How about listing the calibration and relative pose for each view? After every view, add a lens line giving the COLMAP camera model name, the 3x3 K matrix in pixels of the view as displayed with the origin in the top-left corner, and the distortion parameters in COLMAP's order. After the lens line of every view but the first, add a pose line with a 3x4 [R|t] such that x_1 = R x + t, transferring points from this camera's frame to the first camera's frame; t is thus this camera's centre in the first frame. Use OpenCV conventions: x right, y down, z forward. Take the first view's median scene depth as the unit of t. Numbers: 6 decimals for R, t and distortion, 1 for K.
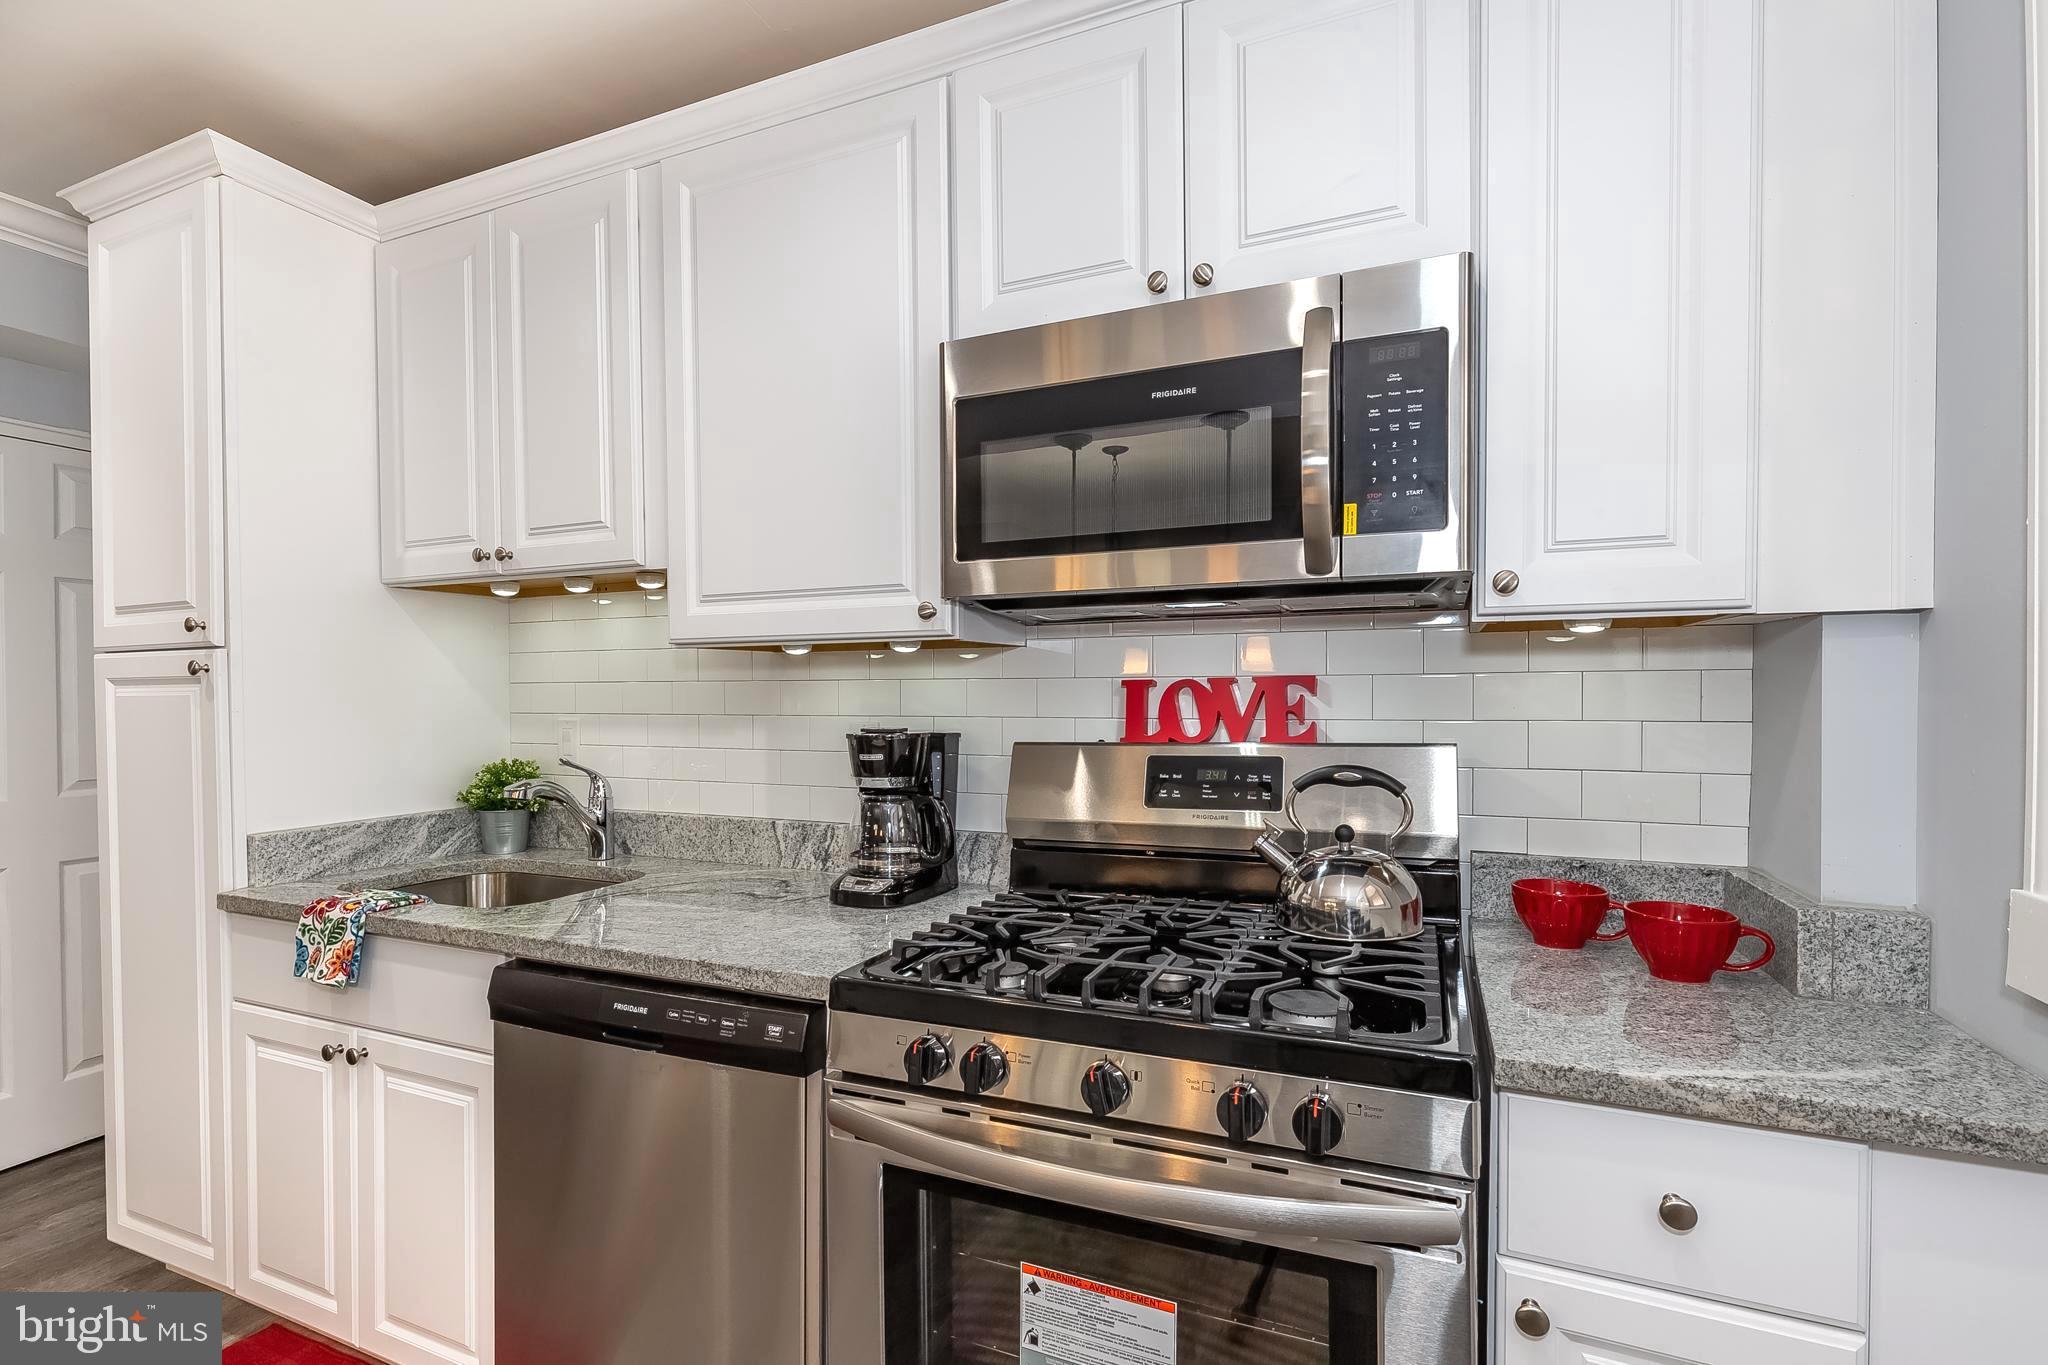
lens RADIAL K [[943.0, 0, 1013.9], [0, 943.0, 713.7], [0, 0, 1]] dist [0.002958, 0.002614]
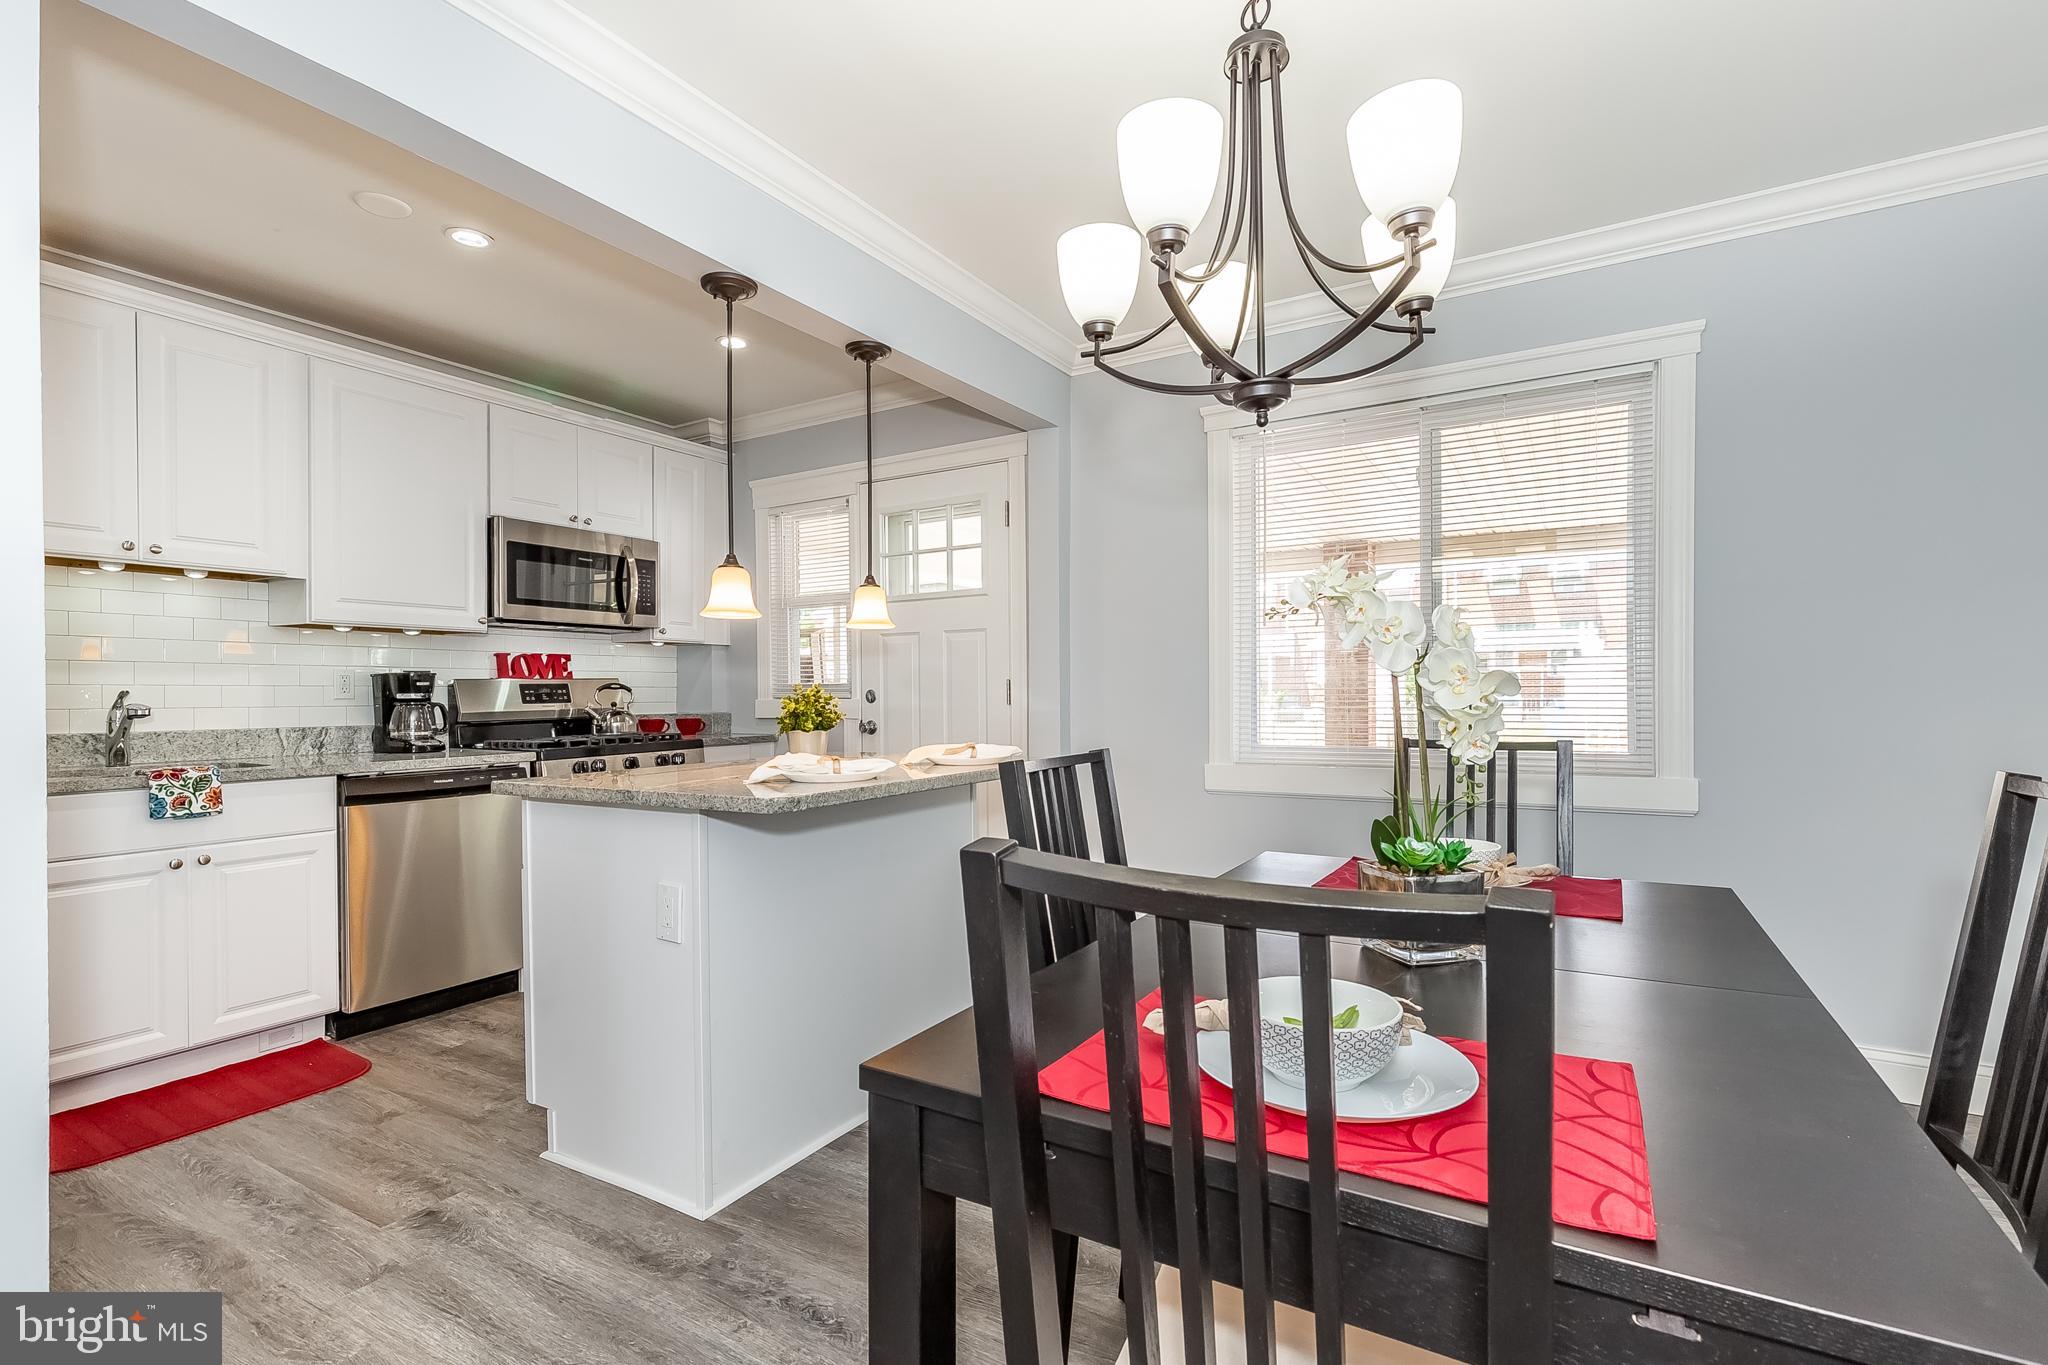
lens RADIAL K [[943.0, 0, 1022.1], [0, 943.0, 689.8], [0, 0, 1]] dist [0.002958, 0.002614]
pose [[0.124439, 0.007373, 0.992200, -2.152712], [0.024330, 0.999649, -0.010480, 0.118217], [-0.991929, 0.025444, 0.124216, -0.618460]]
